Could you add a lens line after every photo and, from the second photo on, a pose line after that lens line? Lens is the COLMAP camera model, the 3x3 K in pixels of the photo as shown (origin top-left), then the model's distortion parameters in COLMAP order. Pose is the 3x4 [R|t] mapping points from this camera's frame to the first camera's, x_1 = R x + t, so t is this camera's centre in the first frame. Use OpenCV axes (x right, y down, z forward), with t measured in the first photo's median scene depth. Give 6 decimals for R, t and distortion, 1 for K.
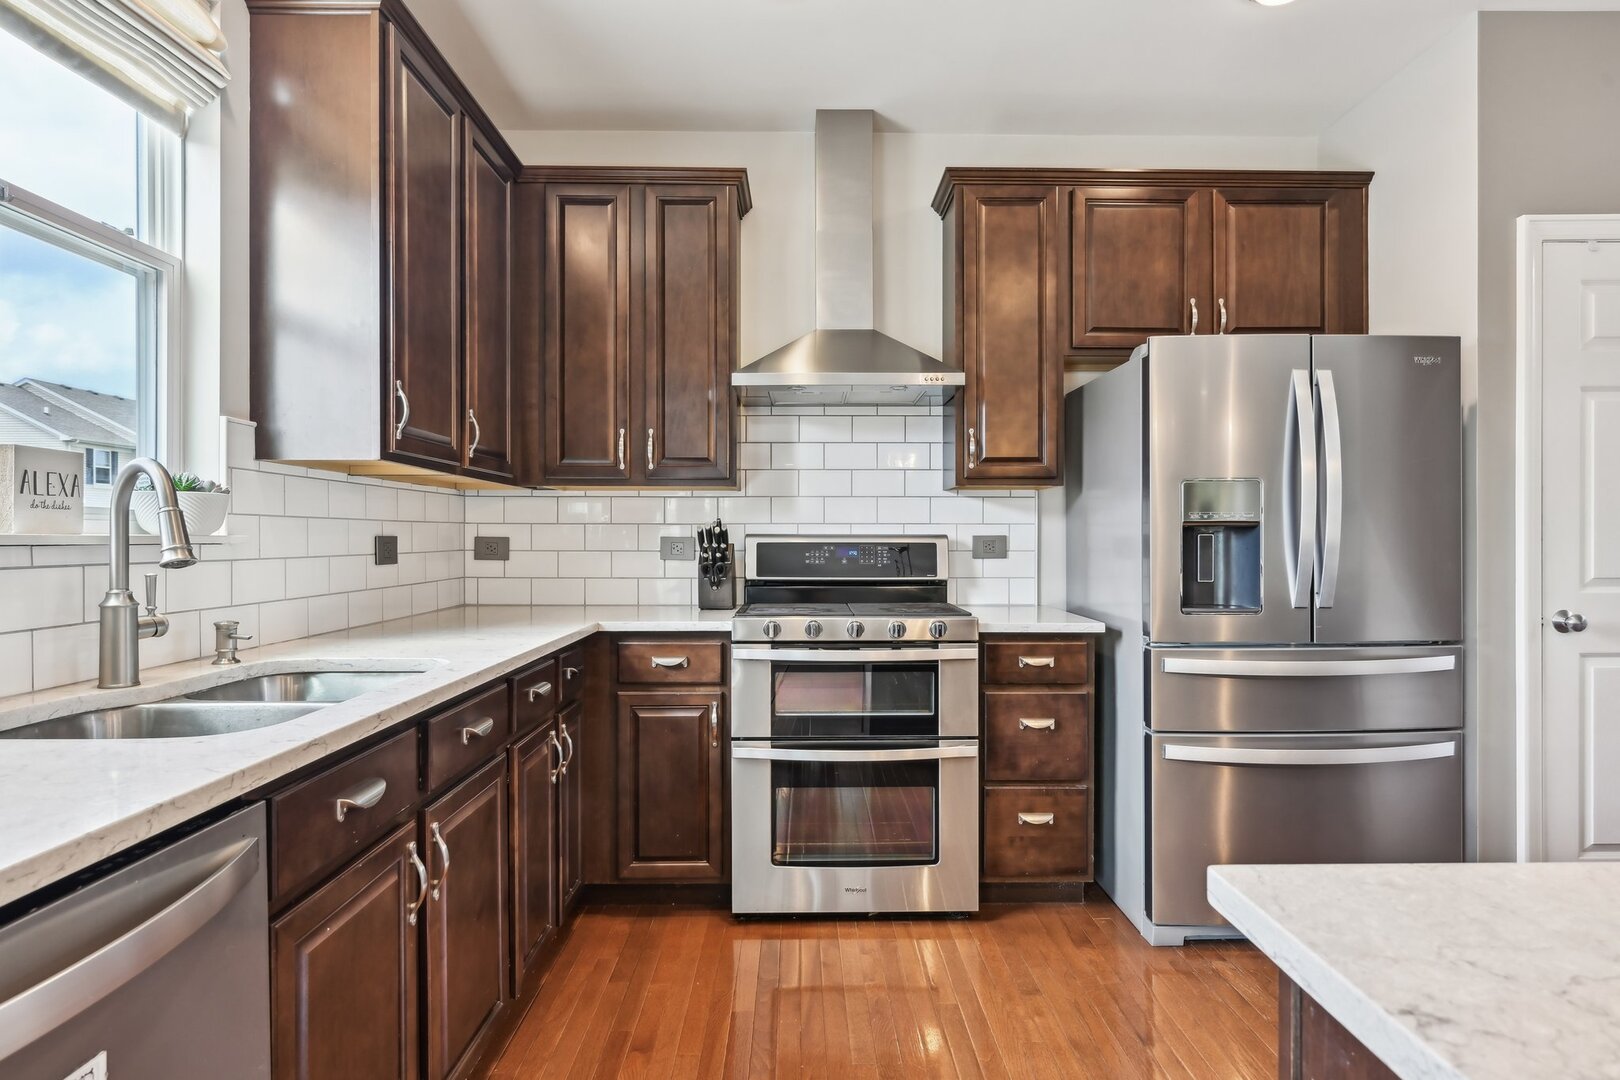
lens RADIAL K [[886.2, 0, 811.6], [0, 886.2, 538.0], [0, 0, 1]] dist [-0.002154, 0.000060]
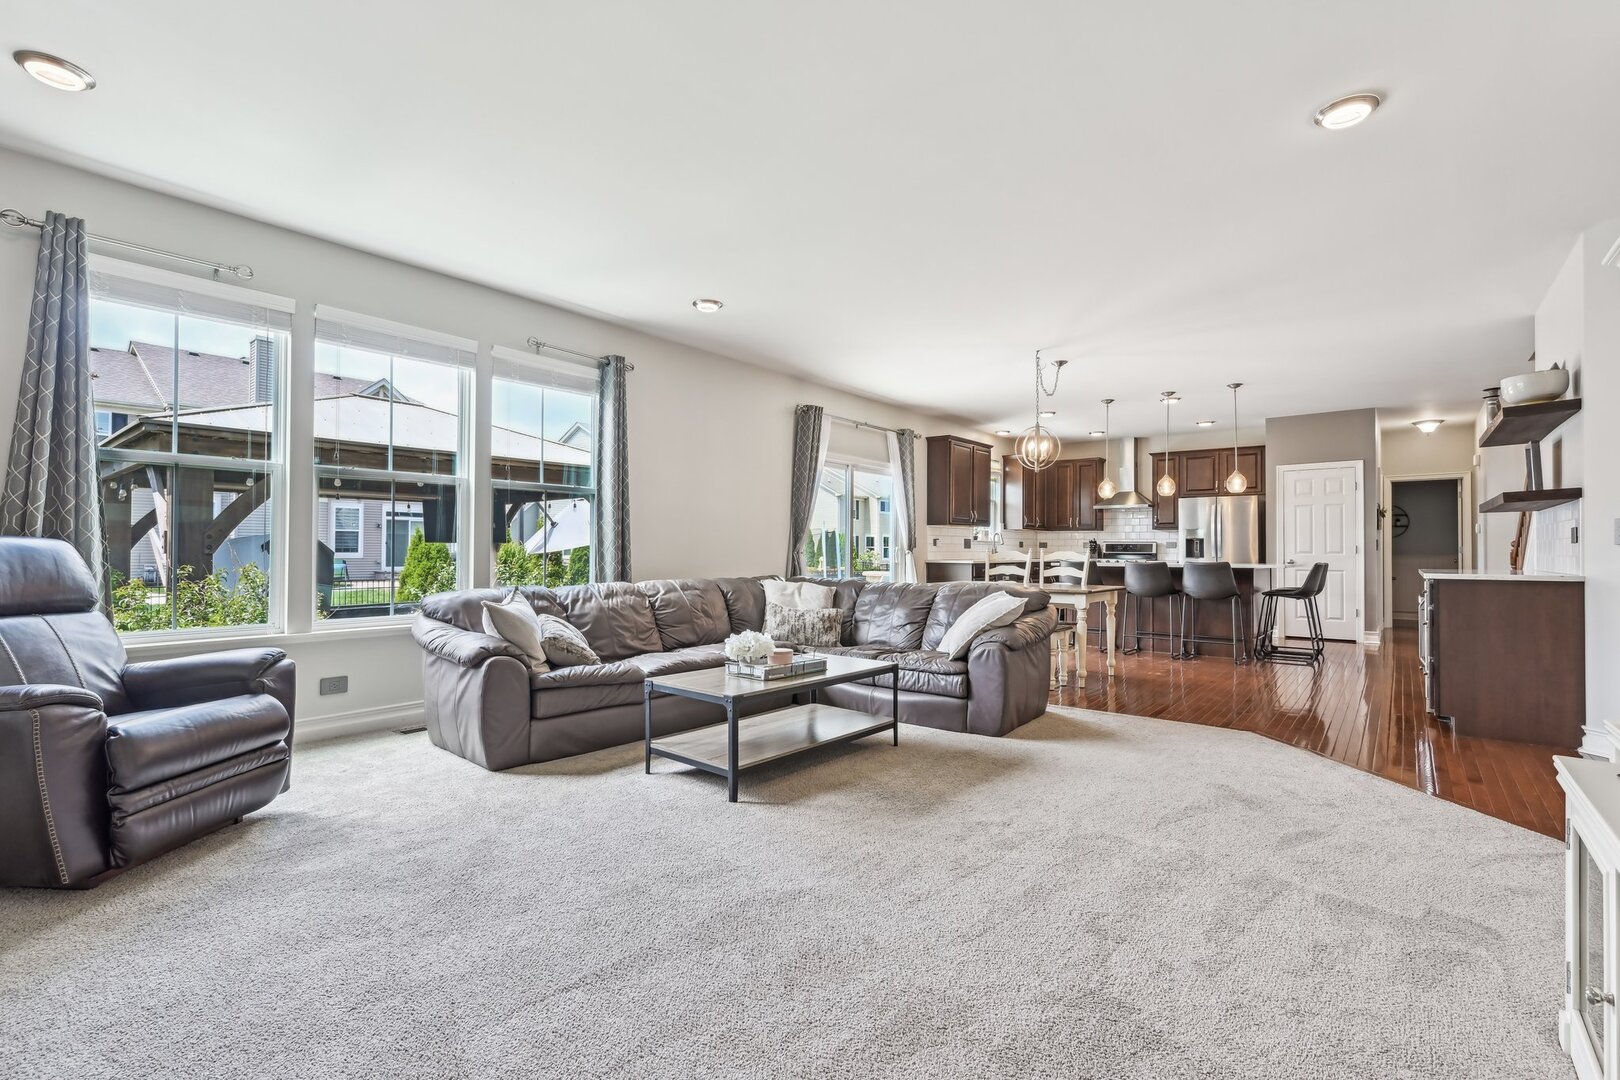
lens RADIAL K [[707.3, 0, 810.0], [0, 707.3, 540.0], [0, 0, 1]] dist [-0.000175, -0.000001]
pose [[0.764607, -0.006588, -0.644463, 1.196416], [-0.007753, 0.999781, -0.019417, 0.074054], [0.644450, 0.019843, 0.764389, -2.865724]]
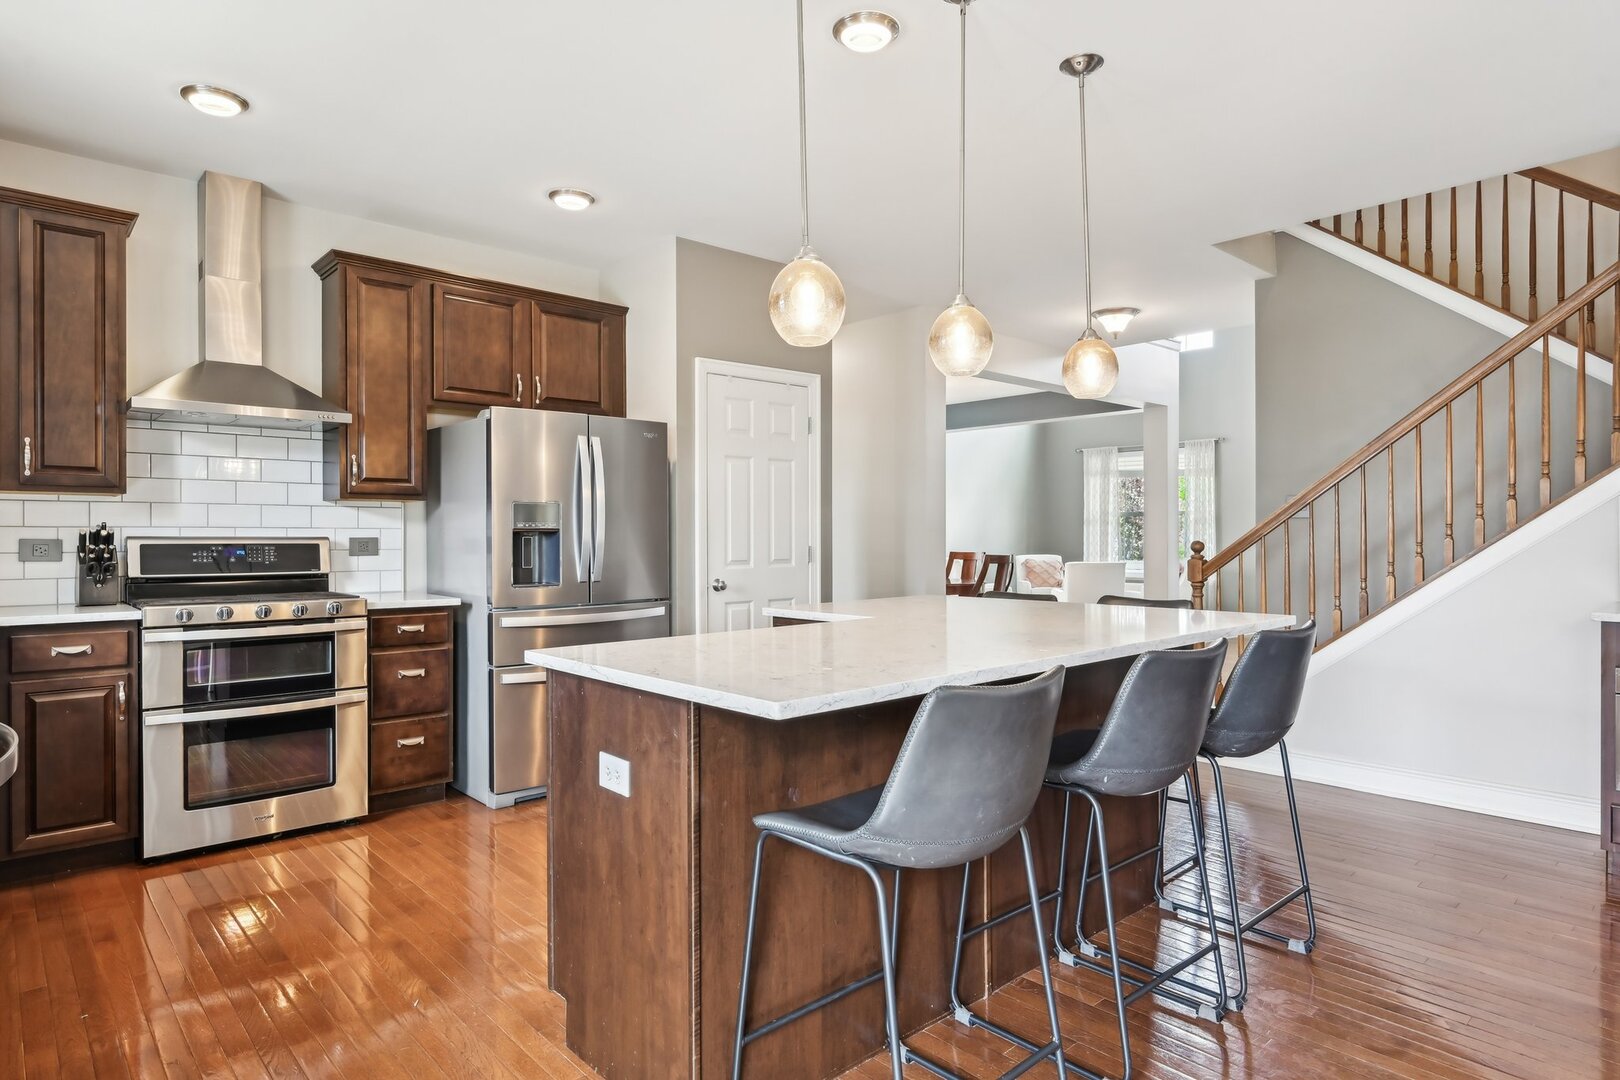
lens RADIAL K [[907.3, 0, 810.0], [0, 907.3, 540.0], [0, 0, 1]] dist [-0.004322, -0.001603]
pose [[0.751887, -0.002412, 0.659287, -0.210023], [0.002113, 0.999997, 0.001249, 0.000491], [-0.659288, 0.000454, 0.751890, -0.476130]]
